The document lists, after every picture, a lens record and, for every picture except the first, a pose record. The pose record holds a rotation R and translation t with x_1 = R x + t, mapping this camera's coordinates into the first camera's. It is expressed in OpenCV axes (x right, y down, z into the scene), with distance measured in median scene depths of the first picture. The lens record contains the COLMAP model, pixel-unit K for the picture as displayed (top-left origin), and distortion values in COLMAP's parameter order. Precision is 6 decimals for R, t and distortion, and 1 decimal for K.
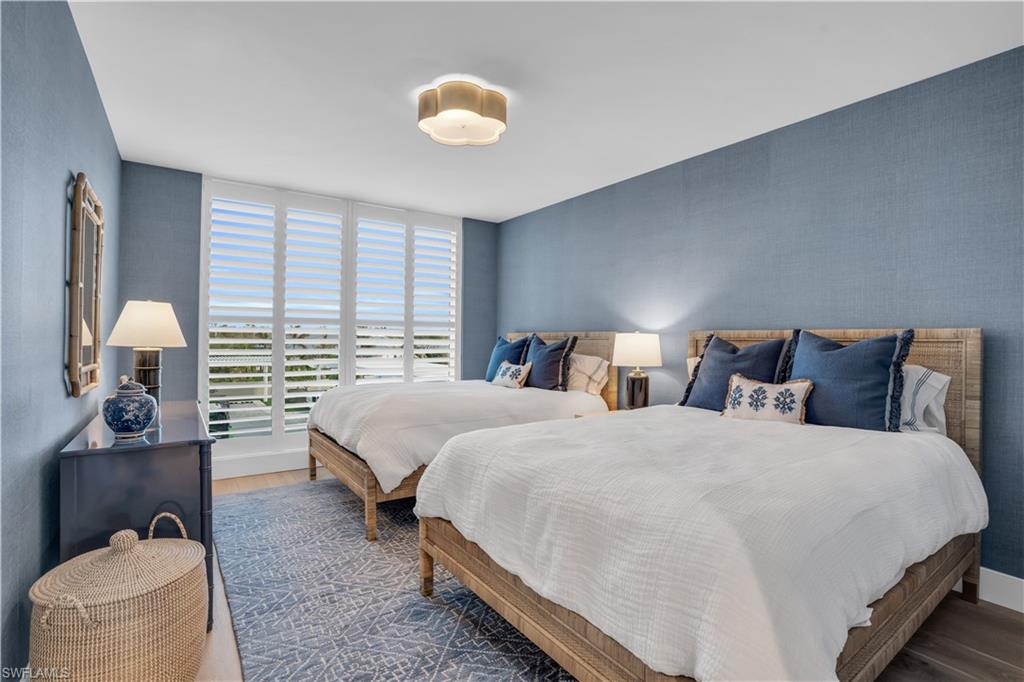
lens RADIAL K [[475.2, 0, 521.3], [0, 475.2, 339.9], [0, 0, 1]] dist [-0.002084, 0.000574]
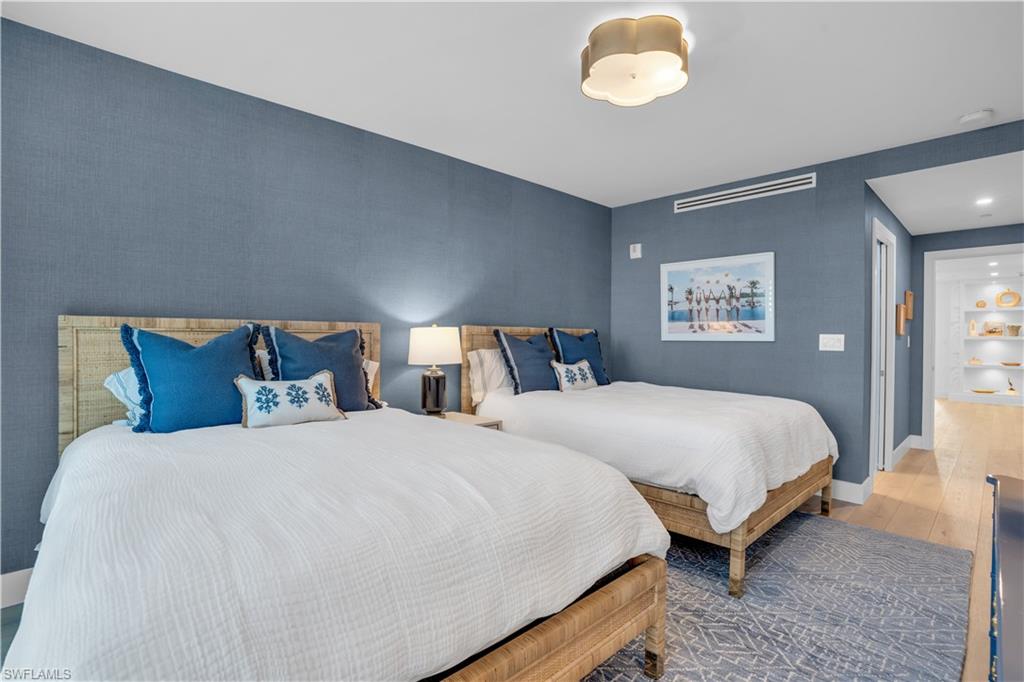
lens RADIAL K [[475.2, 0, 520.3], [0, 475.2, 338.5], [0, 0, 1]] dist [-0.002084, 0.000574]
pose [[-0.133867, -0.014843, 0.990888, -0.910794], [-0.002548, 0.999890, 0.014634, -0.009615], [-0.990996, -0.000565, -0.133890, 1.295343]]
